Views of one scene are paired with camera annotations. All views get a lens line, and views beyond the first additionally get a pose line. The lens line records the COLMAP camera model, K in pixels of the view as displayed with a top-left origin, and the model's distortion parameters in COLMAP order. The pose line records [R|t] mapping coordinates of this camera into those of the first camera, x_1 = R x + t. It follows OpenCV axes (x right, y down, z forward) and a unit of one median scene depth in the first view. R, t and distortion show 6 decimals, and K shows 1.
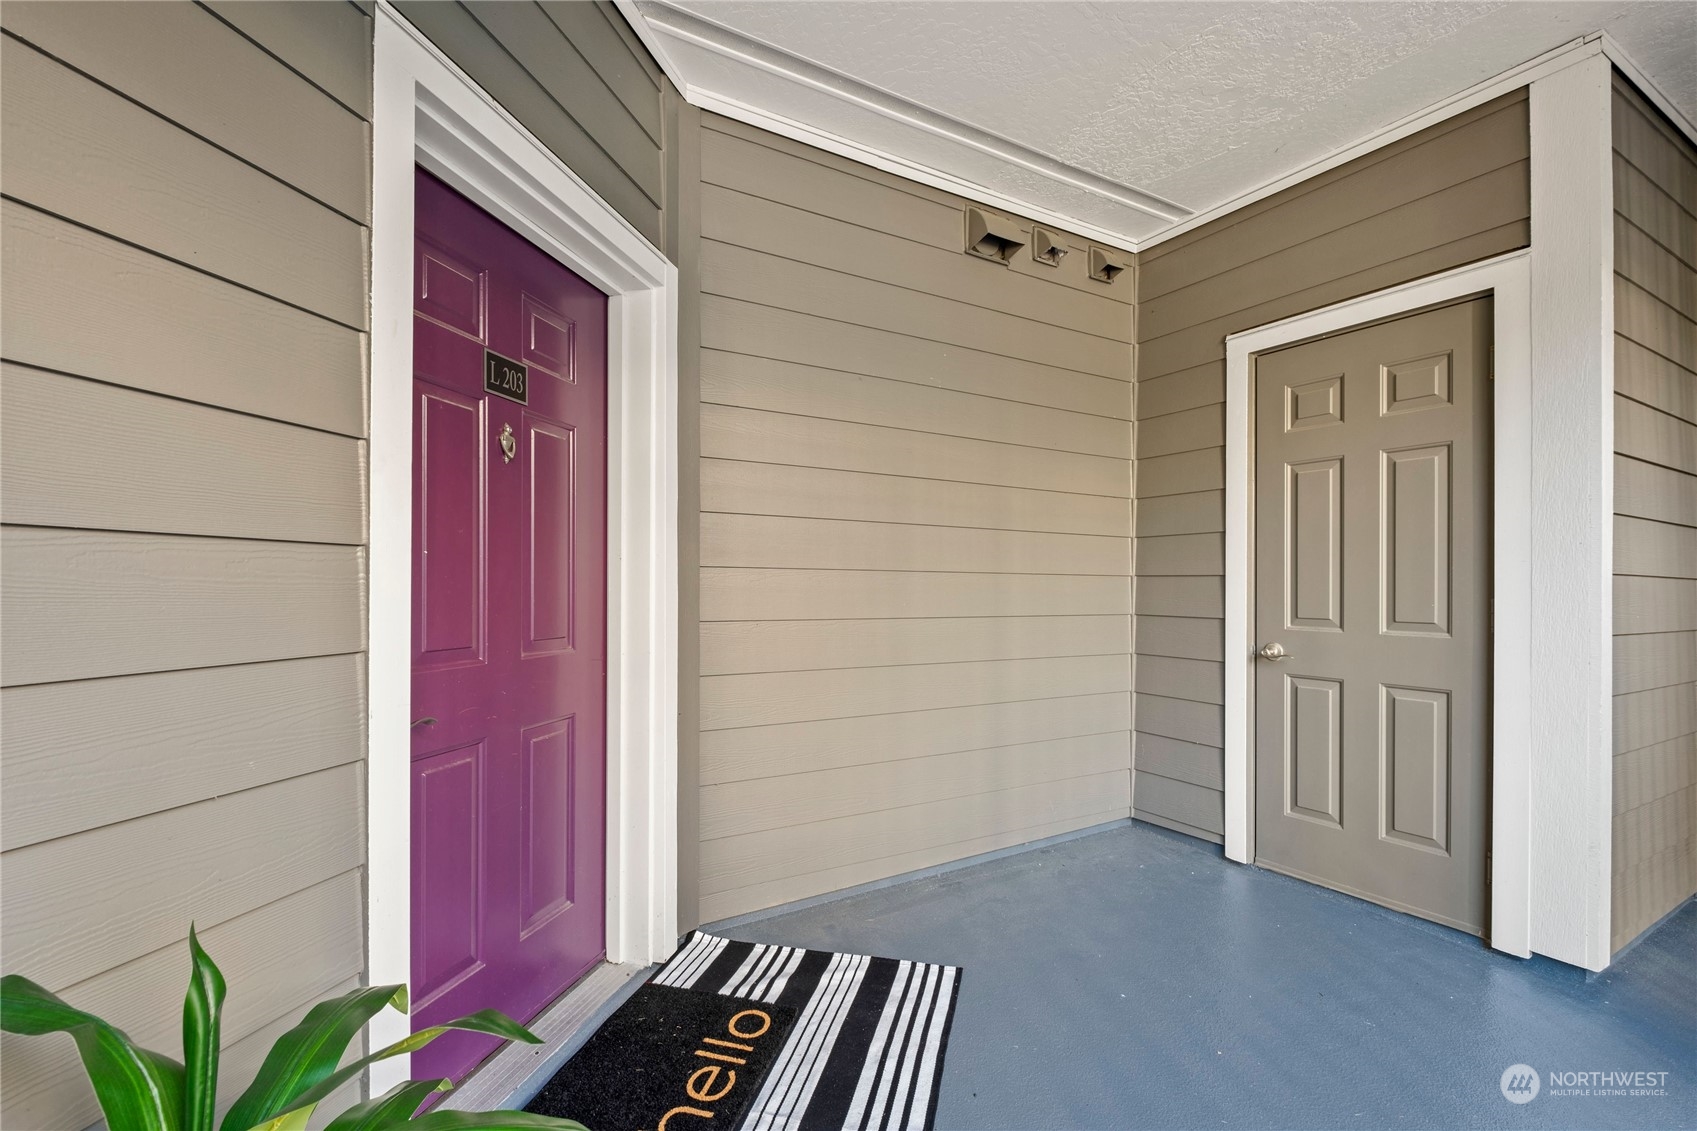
lens RADIAL K [[753.2, 0, 850.0], [0, 753.2, 577.7], [0, 0, 1]] dist [0.000925, -0.000090]
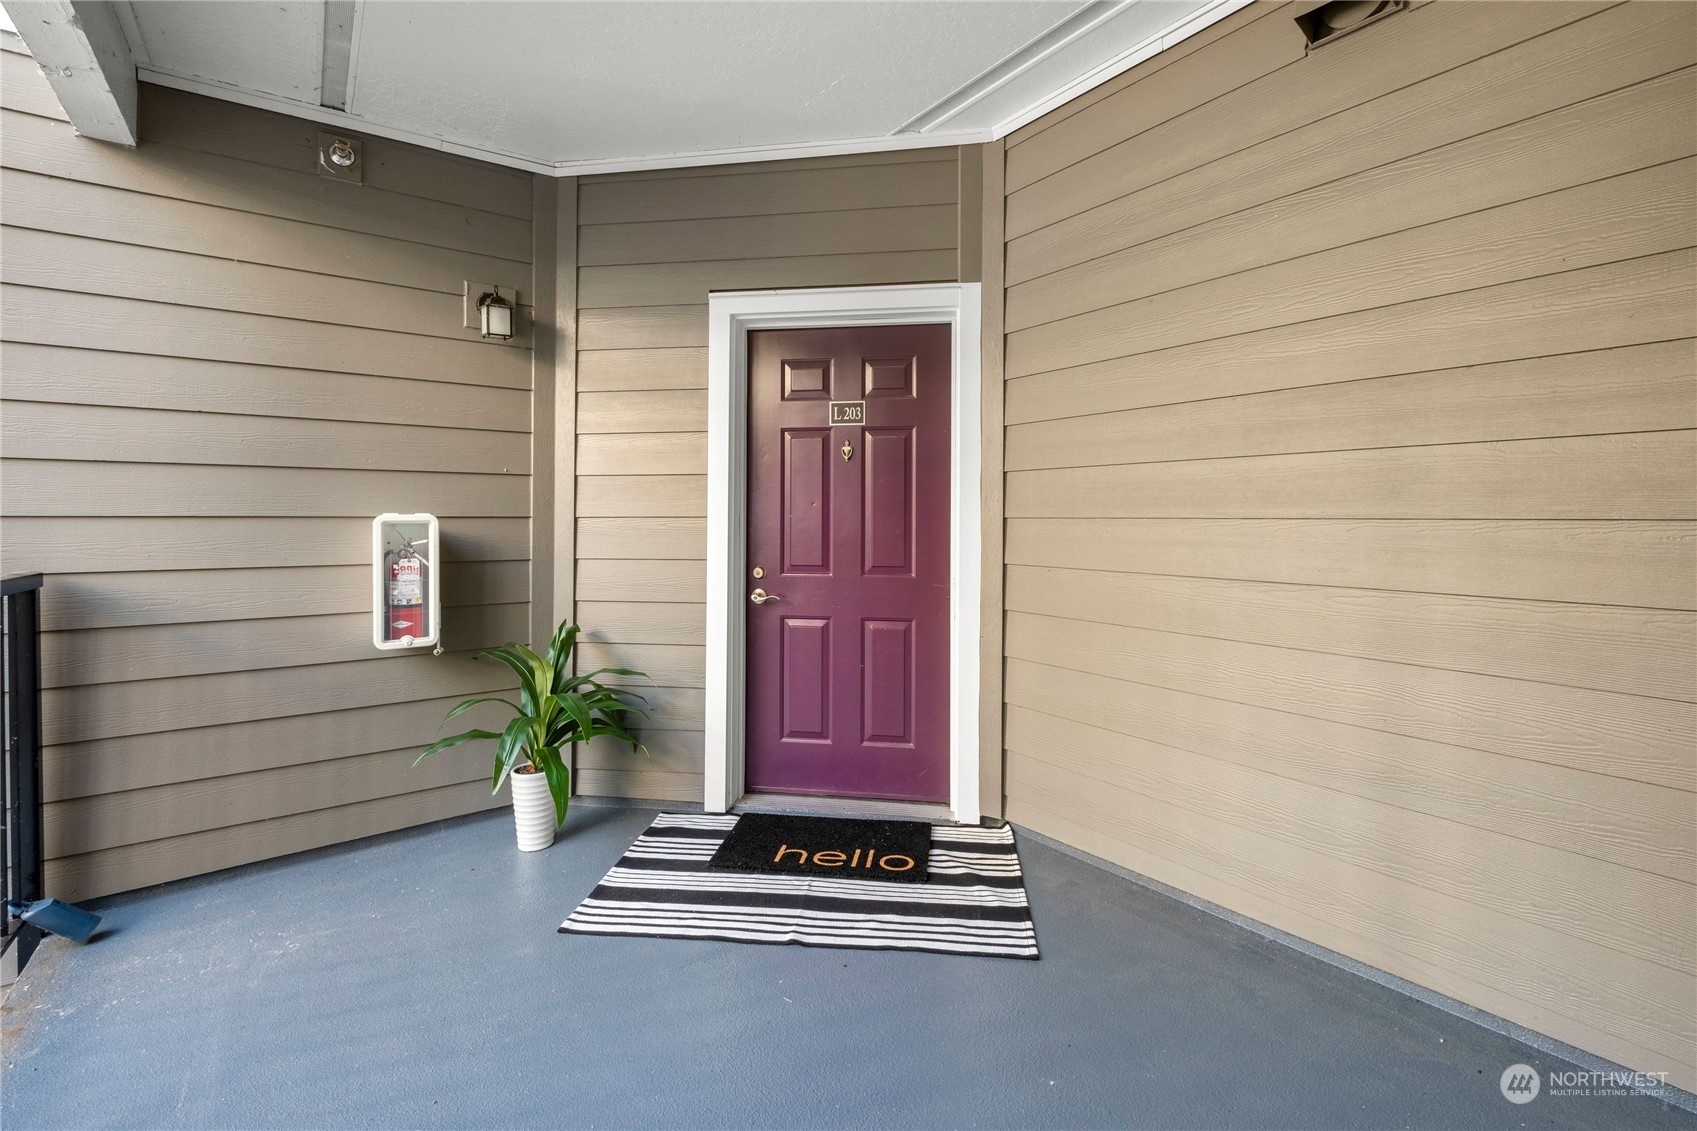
lens RADIAL K [[747.9, 0, 817.3], [0, 747.9, 522.8], [0, 0, 1]] dist [-0.001282, -0.000185]
pose [[0.084127, -0.003728, -0.996448, 1.144457], [-0.000198, 0.999993, -0.003758, -0.007302], [0.996455, 0.000514, 0.084126, 0.725121]]
